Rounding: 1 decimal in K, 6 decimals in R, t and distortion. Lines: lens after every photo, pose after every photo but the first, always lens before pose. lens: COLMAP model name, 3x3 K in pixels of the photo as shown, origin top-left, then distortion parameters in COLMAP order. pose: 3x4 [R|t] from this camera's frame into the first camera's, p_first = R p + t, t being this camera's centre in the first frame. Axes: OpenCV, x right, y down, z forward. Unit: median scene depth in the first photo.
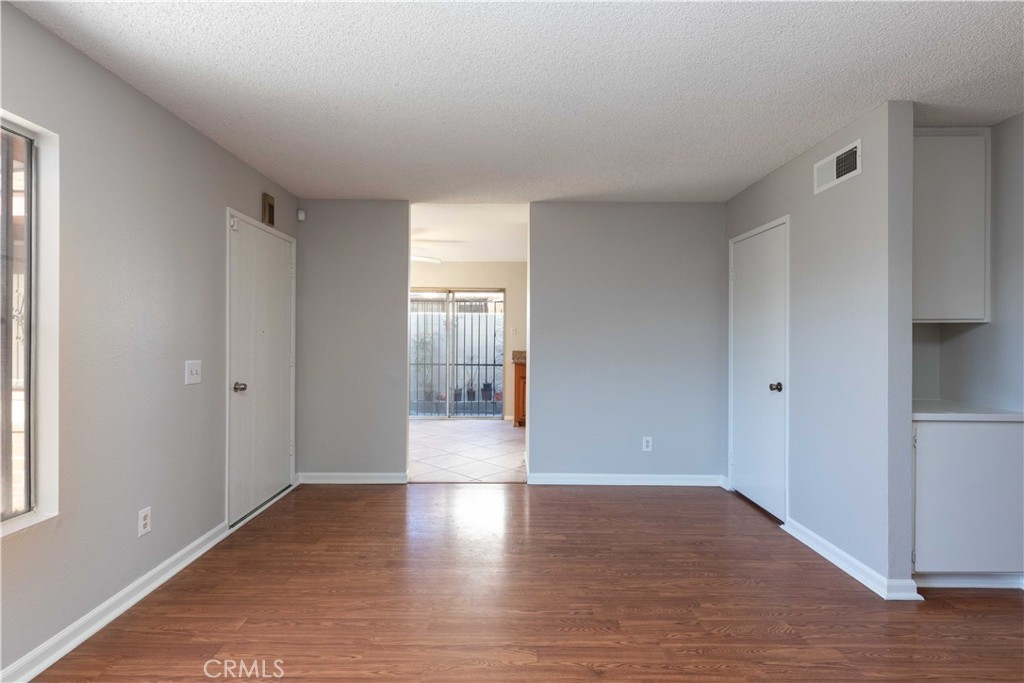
lens RADIAL K [[489.3, 0, 493.7], [0, 489.3, 340.4], [0, 0, 1]] dist [0.001187, 0.000307]
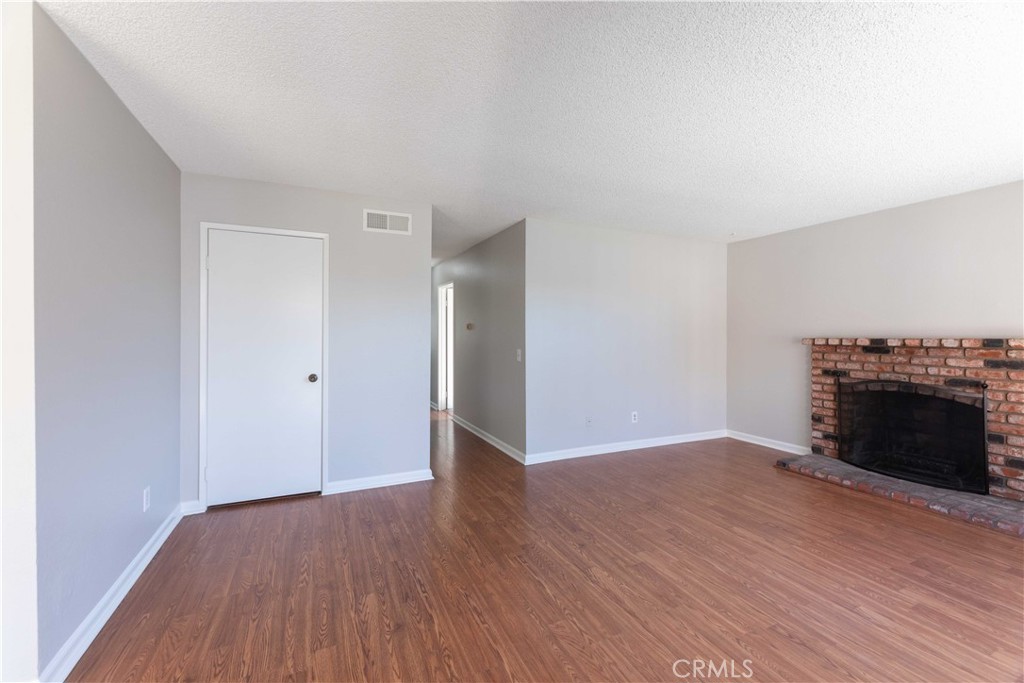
lens RADIAL K [[422.3, 0, 511.9], [0, 422.3, 332.3], [0, 0, 1]] dist [-0.001677, -0.000303]
pose [[-0.448919, -0.004273, 0.893562, -0.738464], [0.000686, 0.999987, 0.005127, -0.023745], [-0.893572, 0.002914, -0.448910, 1.461683]]
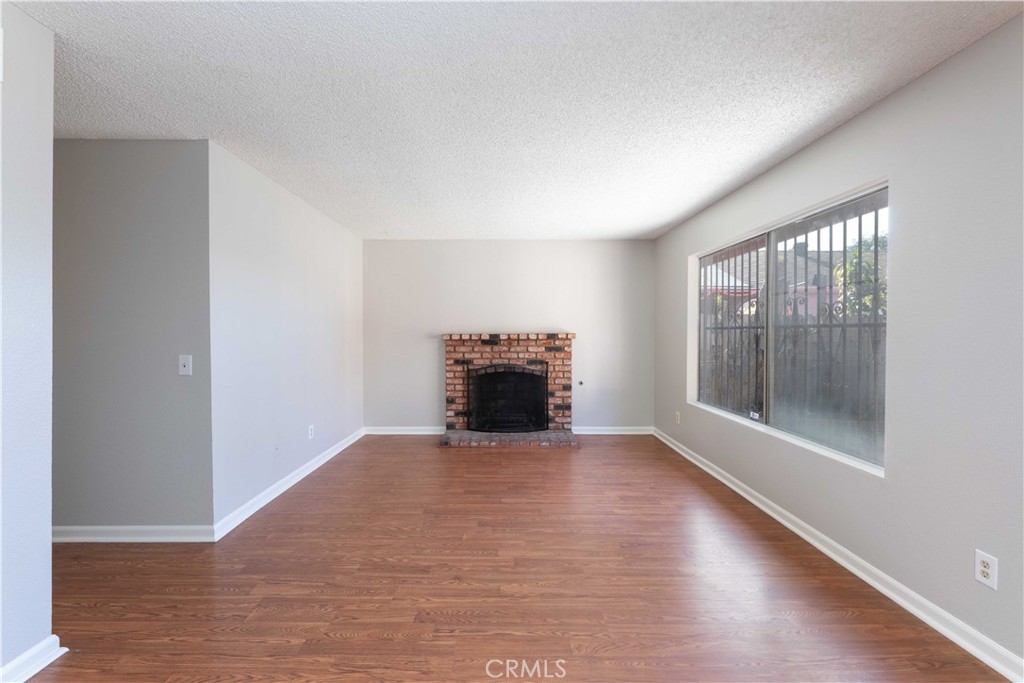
lens RADIAL K [[437.8, 0, 512.0], [0, 437.8, 341.5], [0, 0, 1]] dist [0.000095, -0.000070]
pose [[-0.999315, -0.005769, -0.036563, 0.086913], [-0.006755, 0.999615, 0.026897, -0.012997], [0.036394, 0.027125, -0.998969, 1.767838]]
